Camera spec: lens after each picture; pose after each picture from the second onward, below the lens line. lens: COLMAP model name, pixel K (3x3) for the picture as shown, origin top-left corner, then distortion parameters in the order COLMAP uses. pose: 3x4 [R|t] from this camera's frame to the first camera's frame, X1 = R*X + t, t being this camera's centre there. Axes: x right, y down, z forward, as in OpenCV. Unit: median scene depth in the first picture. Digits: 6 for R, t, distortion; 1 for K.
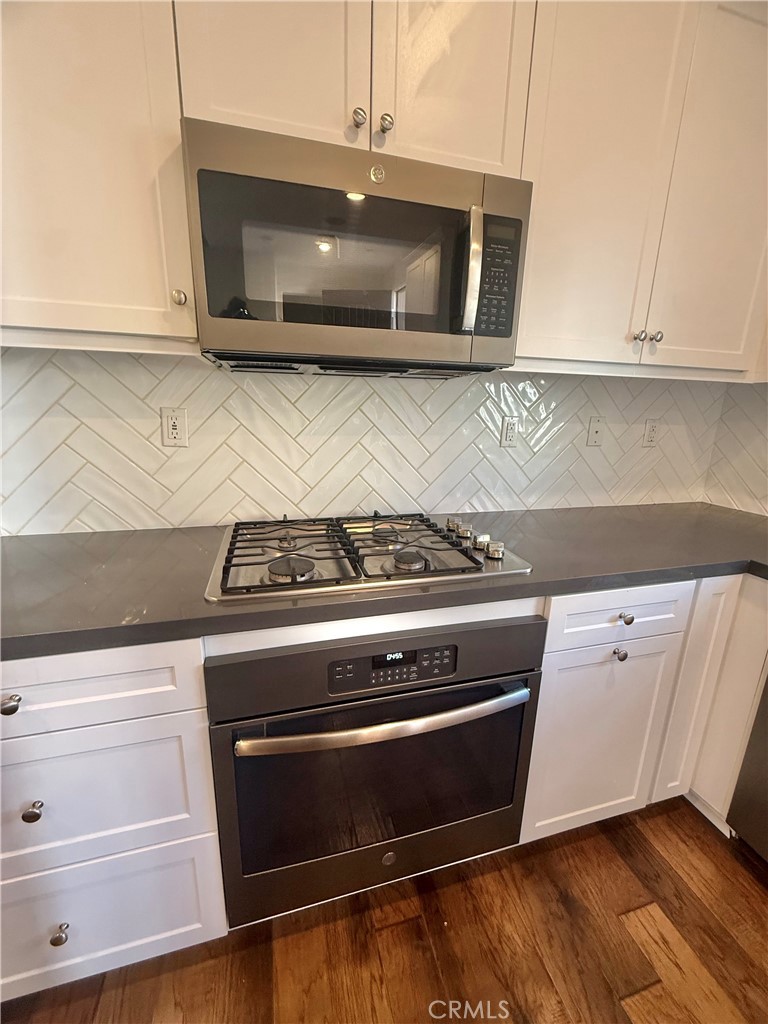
lens RADIAL K [[406.2, 0, 381.0], [0, 406.2, 509.3], [0, 0, 1]] dist [-0.003115, 0.000183]
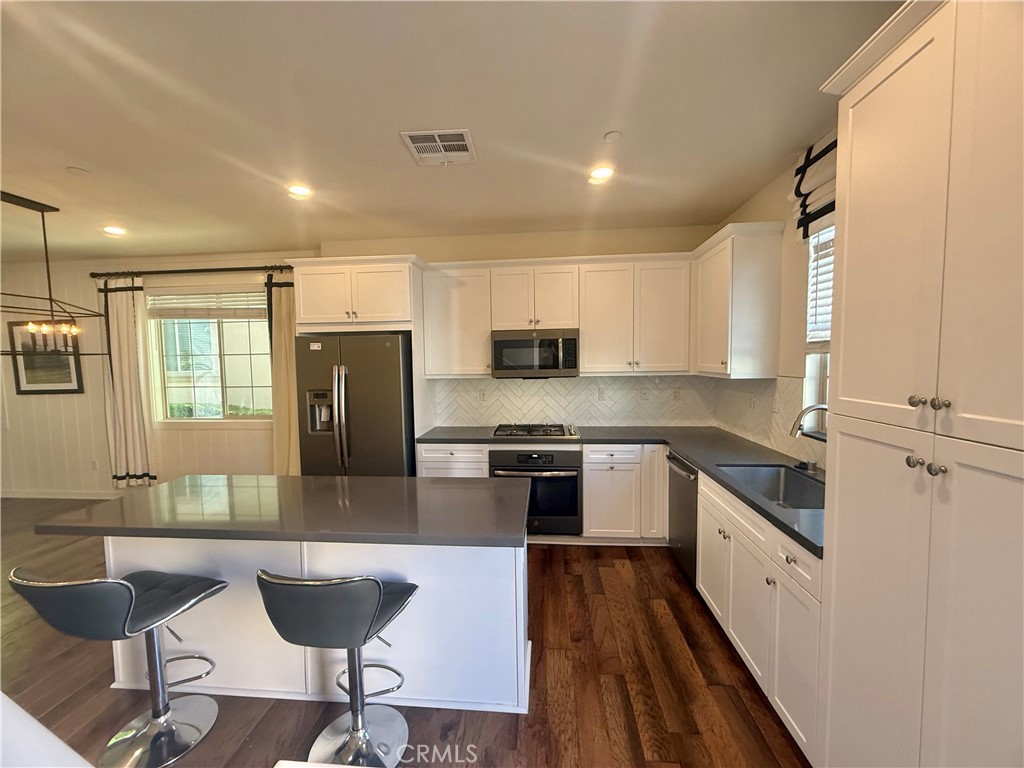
lens RADIAL K [[406.2, 0, 509.2], [0, 406.2, 385.8], [0, 0, 1]] dist [-0.003115, 0.000183]
pose [[0.935560, -0.015274, -0.352836, 1.030037], [-0.049427, 0.983569, -0.173637, 0.349105], [0.349691, 0.179887, 0.919433, -2.391230]]
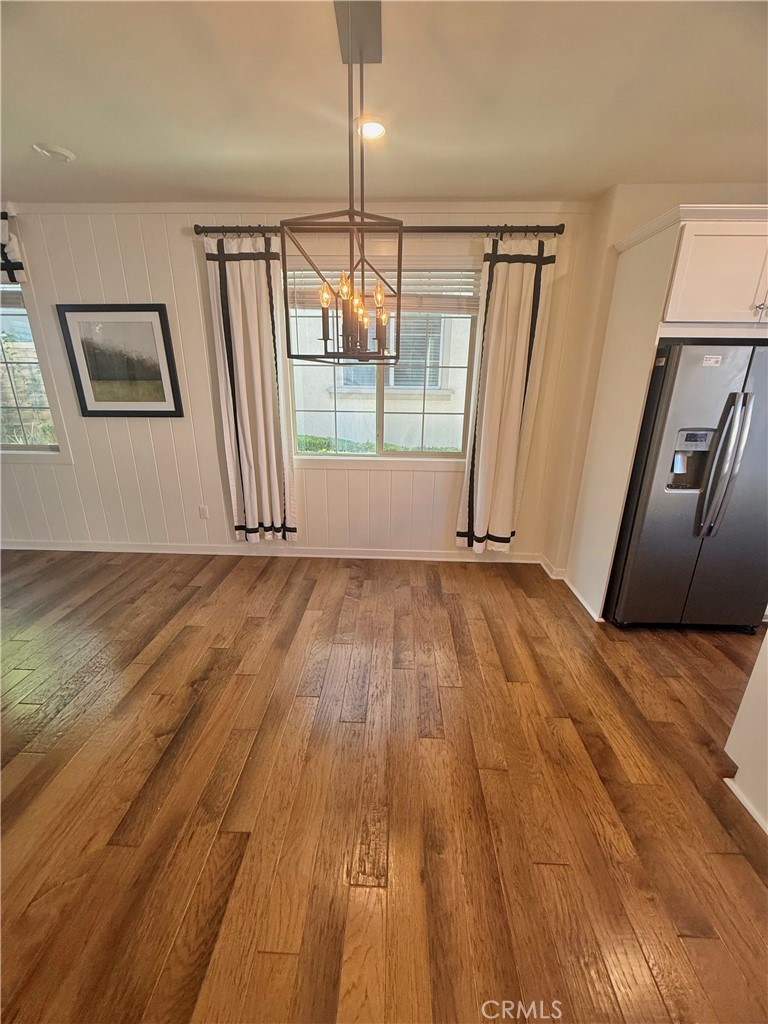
lens RADIAL K [[406.2, 0, 384.6], [0, 406.2, 509.1], [0, 0, 1]] dist [-0.003115, 0.000183]
pose [[0.953024, 0.083628, -0.291120, -2.638706], [-0.063690, 0.994970, 0.077320, 0.260826], [0.296122, -0.055147, 0.953557, -2.567294]]
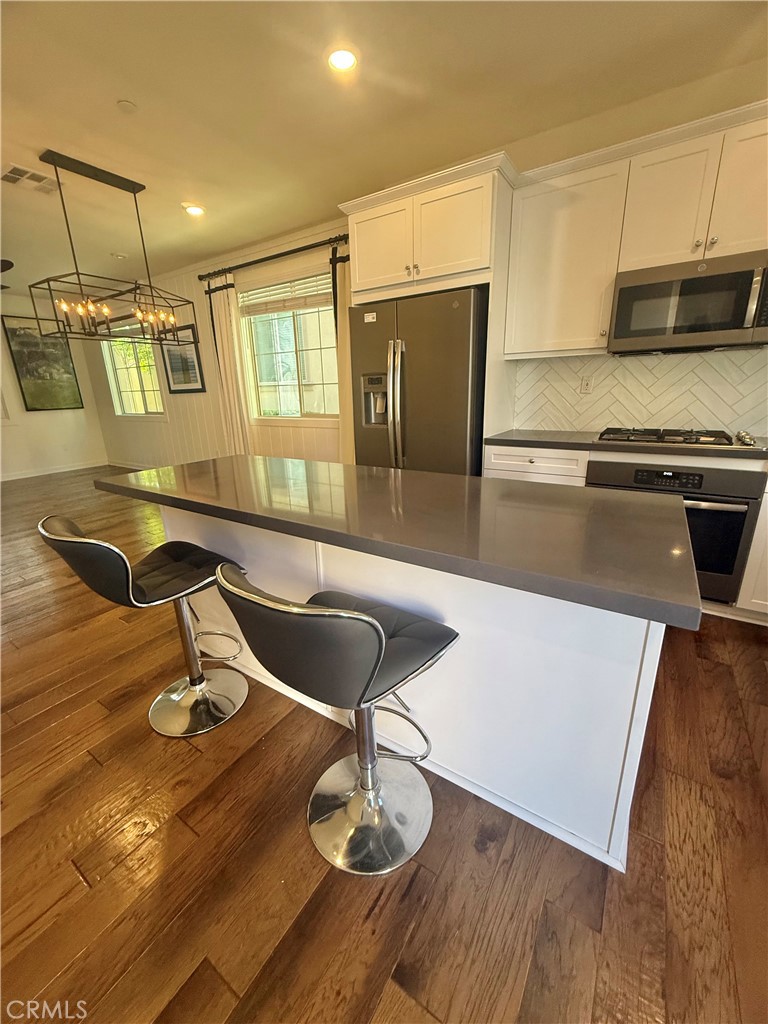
lens RADIAL K [[406.2, 0, 381.8], [0, 406.2, 509.0], [0, 0, 1]] dist [-0.003115, 0.000183]
pose [[0.659002, 0.175662, -0.731341, 0.637213], [-0.141322, 0.983946, 0.108991, 0.489103], [0.738745, 0.031529, 0.673247, -1.668567]]
